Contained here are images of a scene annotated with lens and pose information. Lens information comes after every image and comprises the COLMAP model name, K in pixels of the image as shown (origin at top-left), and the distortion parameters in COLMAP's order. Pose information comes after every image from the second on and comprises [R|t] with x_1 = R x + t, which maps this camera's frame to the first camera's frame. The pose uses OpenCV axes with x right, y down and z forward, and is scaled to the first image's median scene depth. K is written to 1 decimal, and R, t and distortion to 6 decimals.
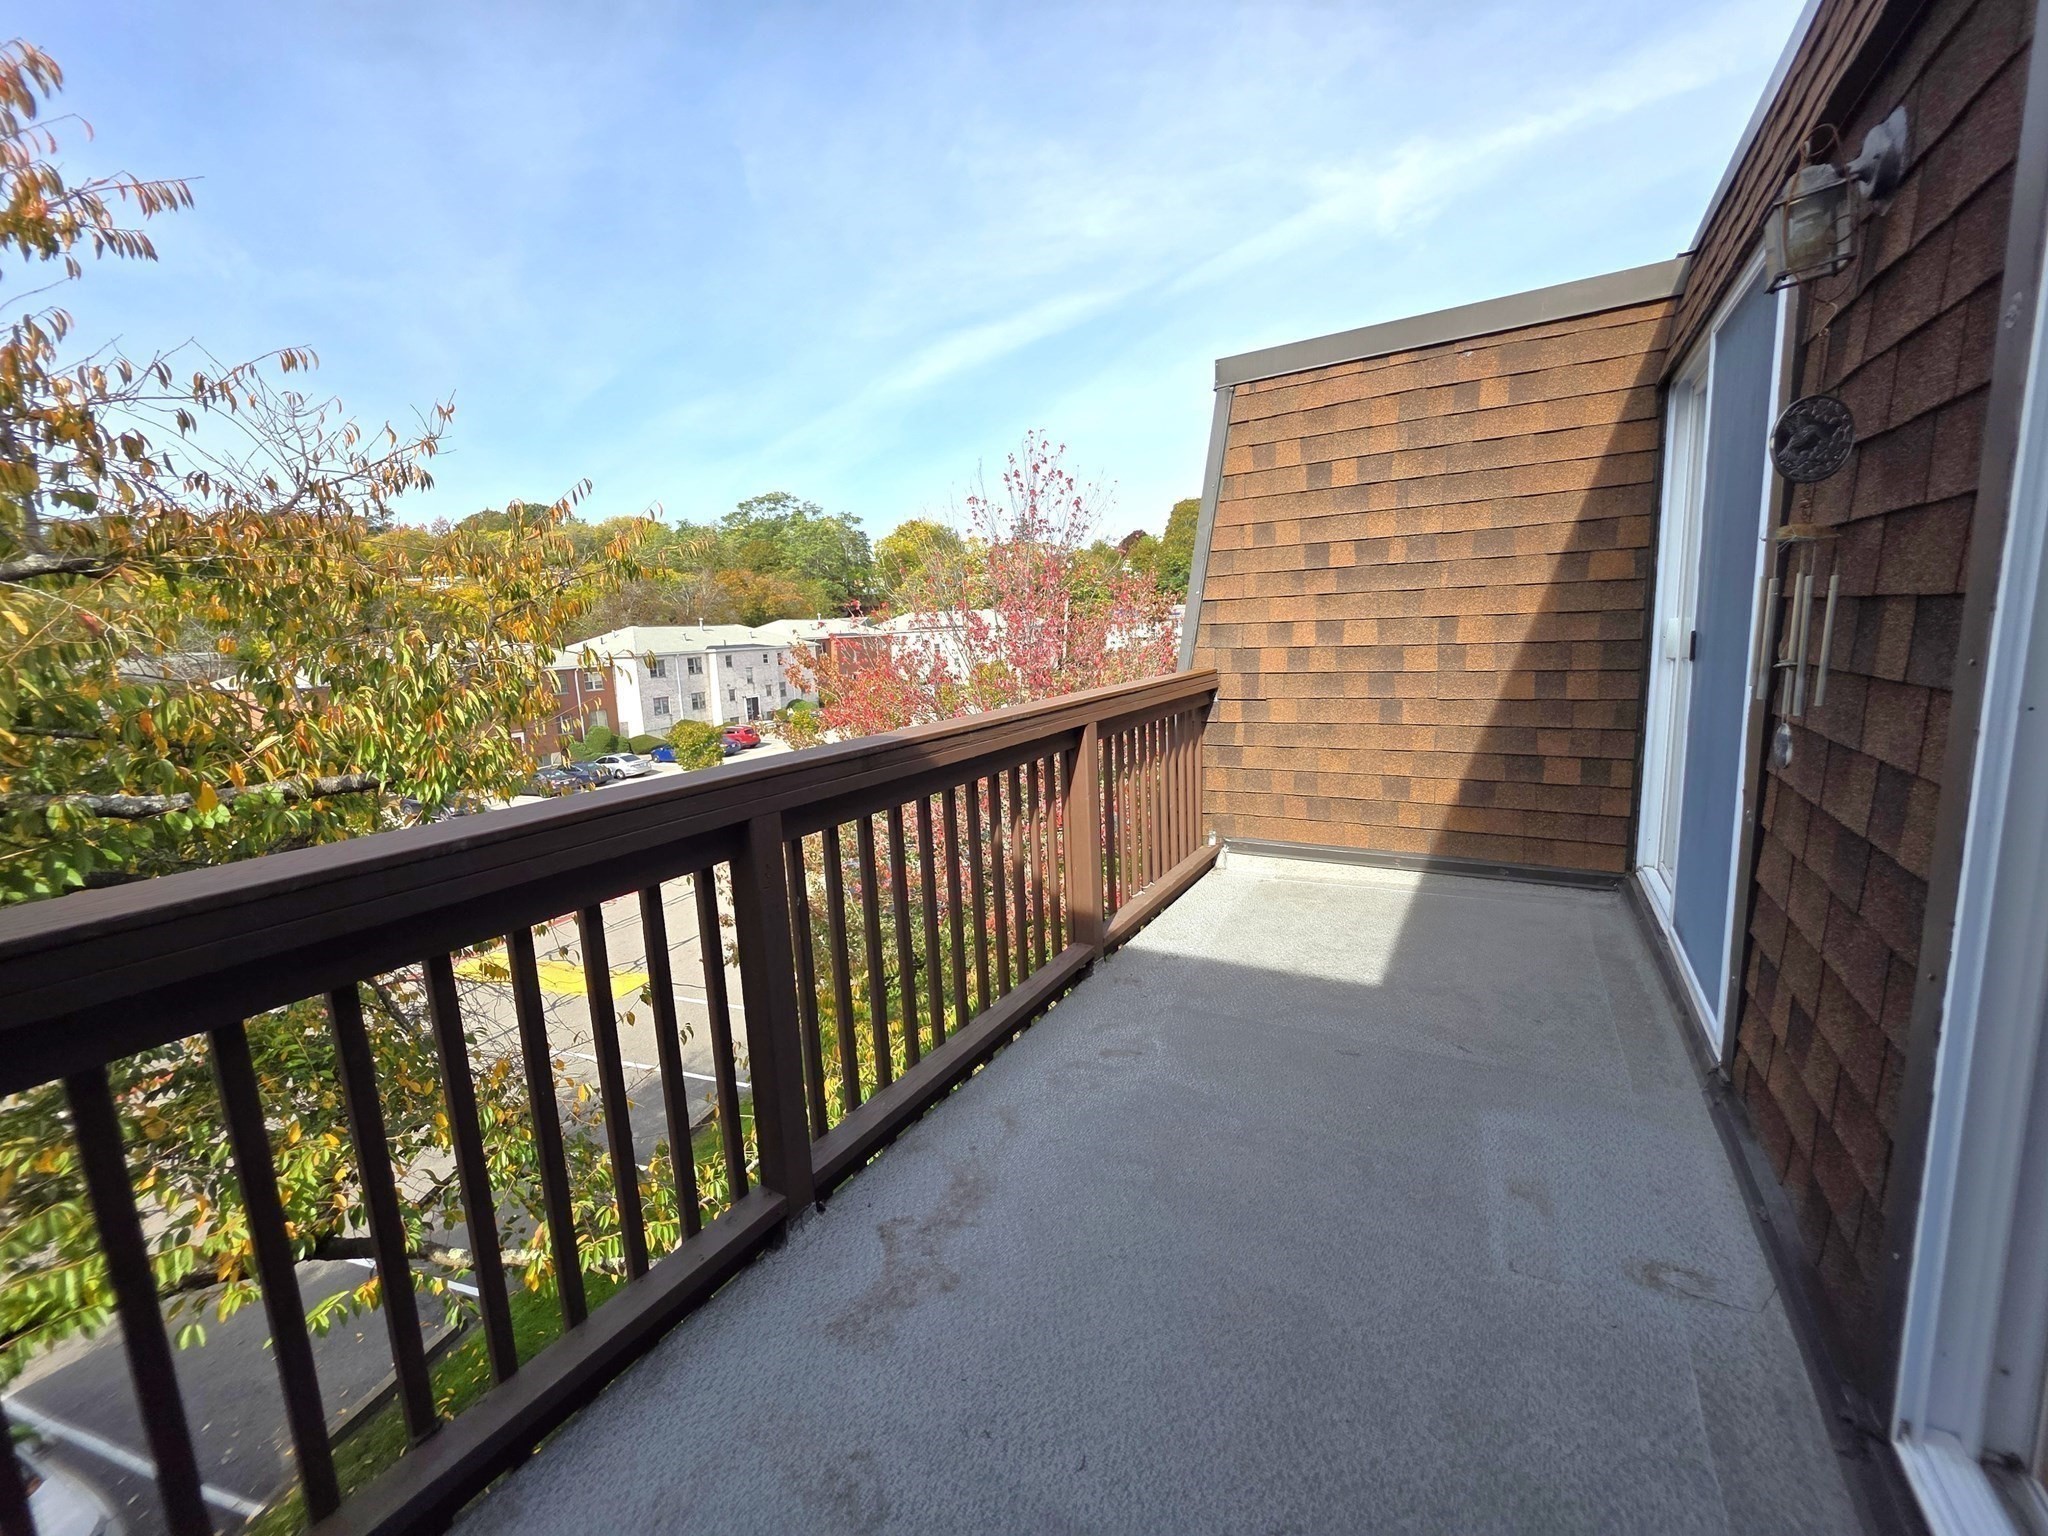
lens RADIAL K [[826.1, 0, 1029.0], [0, 826.1, 765.5], [0, 0, 1]] dist [-0.001831, 0.000104]
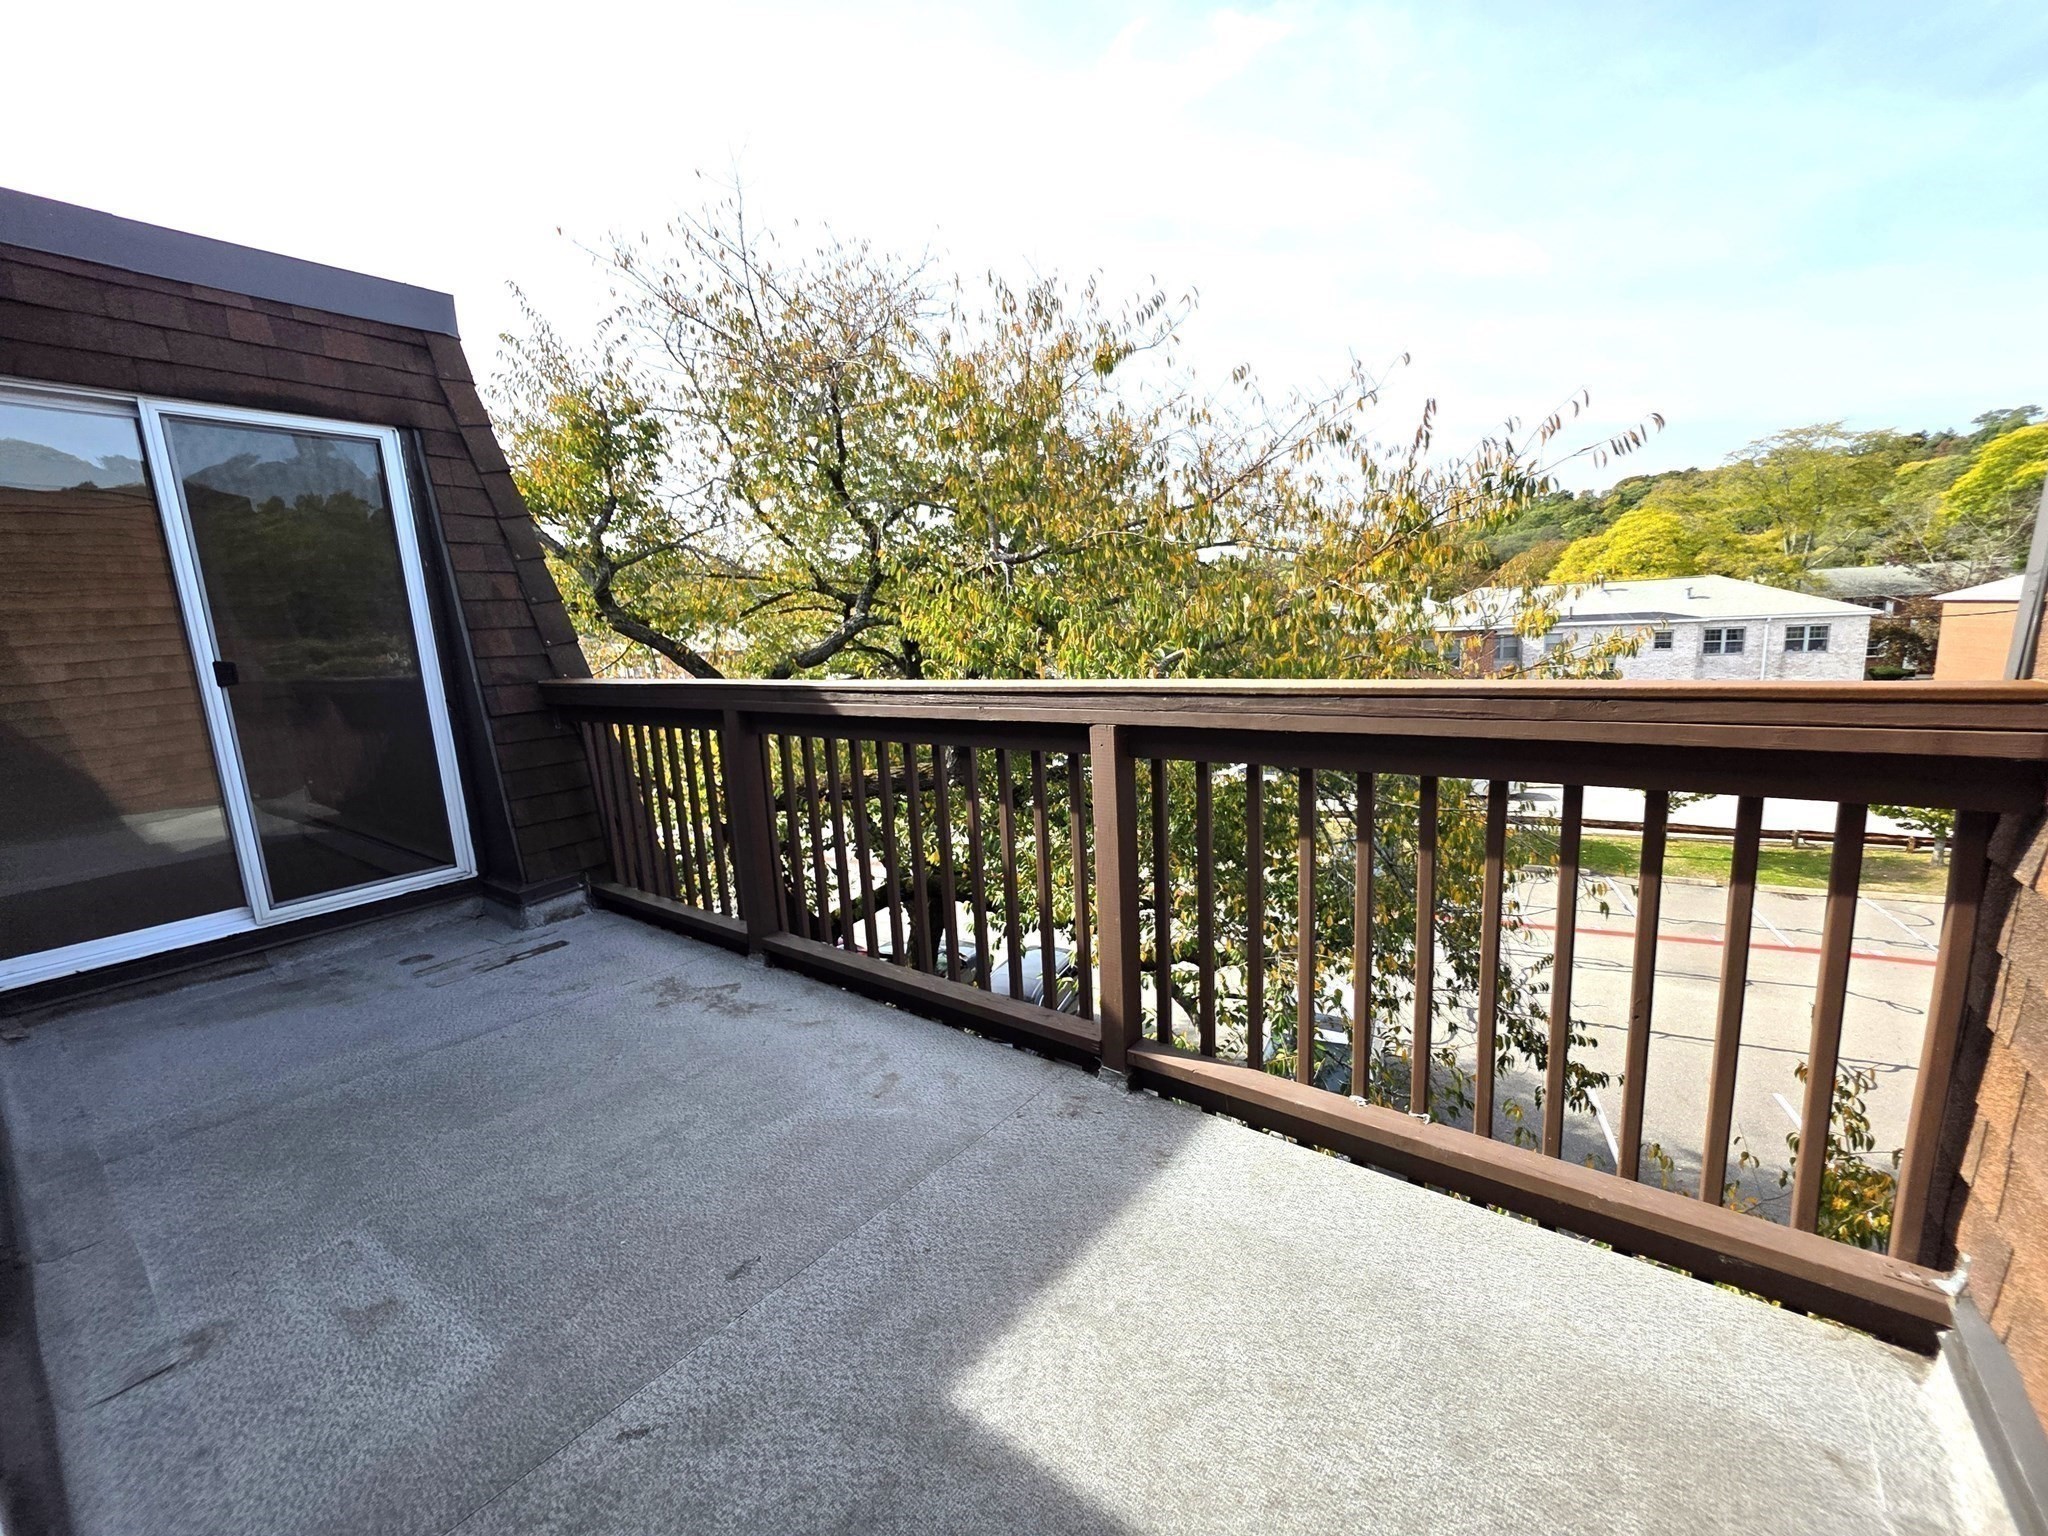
lens RADIAL K [[826.1, 0, 1021.4], [0, 826.1, 768.7], [0, 0, 1]] dist [-0.001831, 0.000104]
pose [[-0.113307, 0.223511, -0.968093, 0.992485], [-0.109084, 0.965679, 0.235721, -0.224475], [0.987554, 0.132312, -0.085036, 1.345288]]
